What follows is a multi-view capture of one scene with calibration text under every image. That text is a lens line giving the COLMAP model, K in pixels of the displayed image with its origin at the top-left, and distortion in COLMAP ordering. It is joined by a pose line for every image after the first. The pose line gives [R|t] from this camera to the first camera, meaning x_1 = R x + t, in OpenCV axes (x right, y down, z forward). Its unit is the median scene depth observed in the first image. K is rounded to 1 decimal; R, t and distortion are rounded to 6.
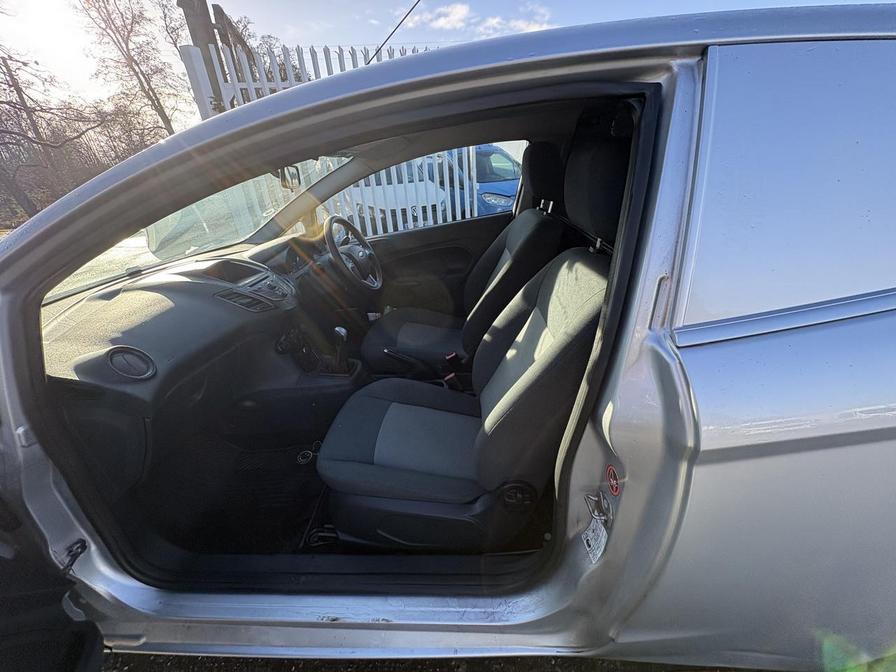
lens RADIAL K [[359.6, 0, 449.3], [0, 359.6, 335.0], [0, 0, 1]] dist [-0.003231, -0.000089]
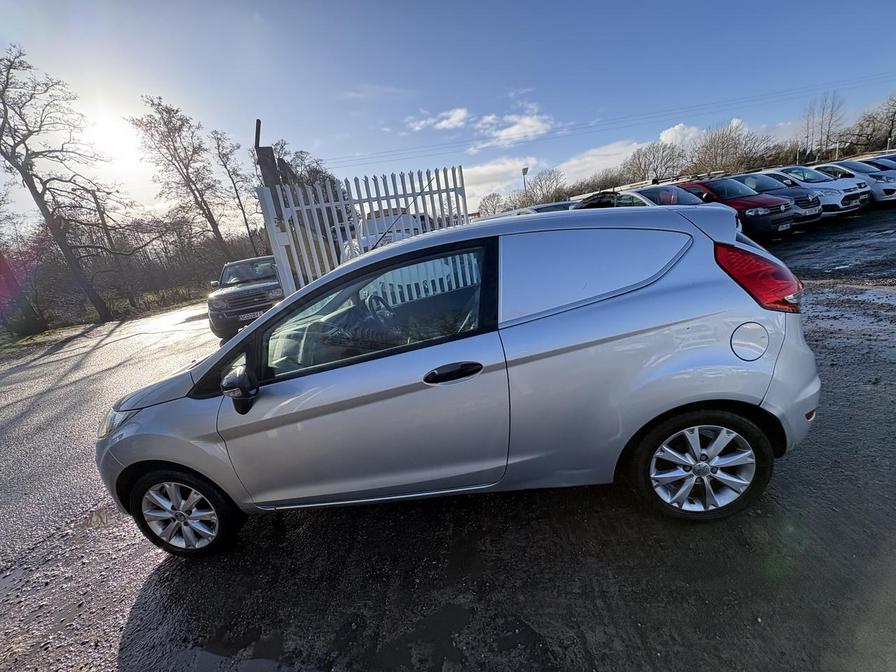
lens RADIAL K [[358.3, 0, 446.6], [0, 358.3, 337.1], [0, 0, 1]] dist [-0.000252, 0.000210]
pose [[0.995728, -0.071743, -0.058130, 0.036493], [0.060672, 0.982907, -0.173817, 0.058220], [0.069607, 0.169547, 0.983061, -0.192345]]
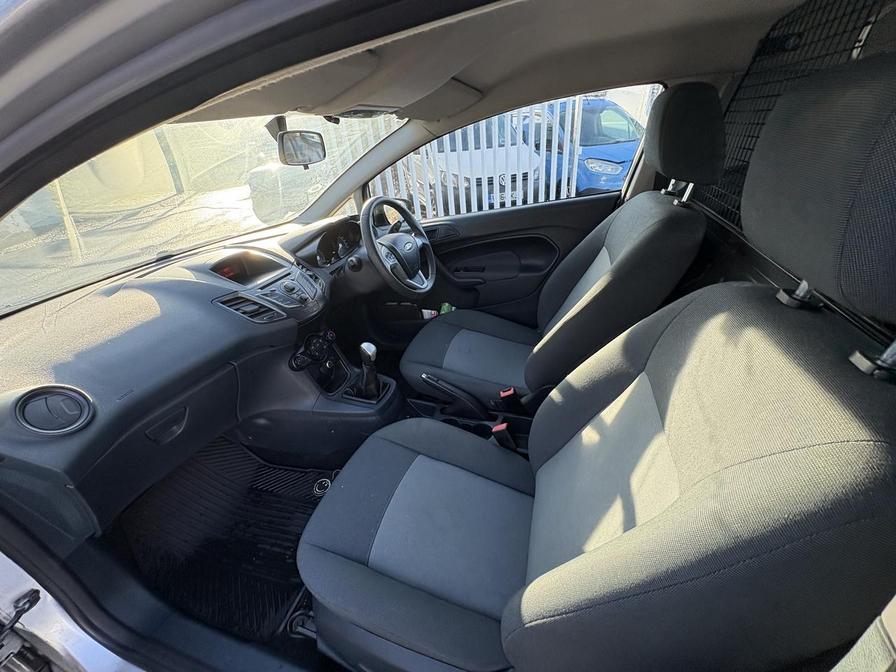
lens RADIAL K [[357.3, 0, 448.0], [0, 357.3, 336.0], [0, 0, 1]] dist [0.000270, 0.000297]
pose [[0.969243, 0.108750, -0.220777, 0.010716], [-0.088452, 0.991062, 0.099859, -0.036209], [0.229663, -0.077259, 0.970199, 0.075768]]
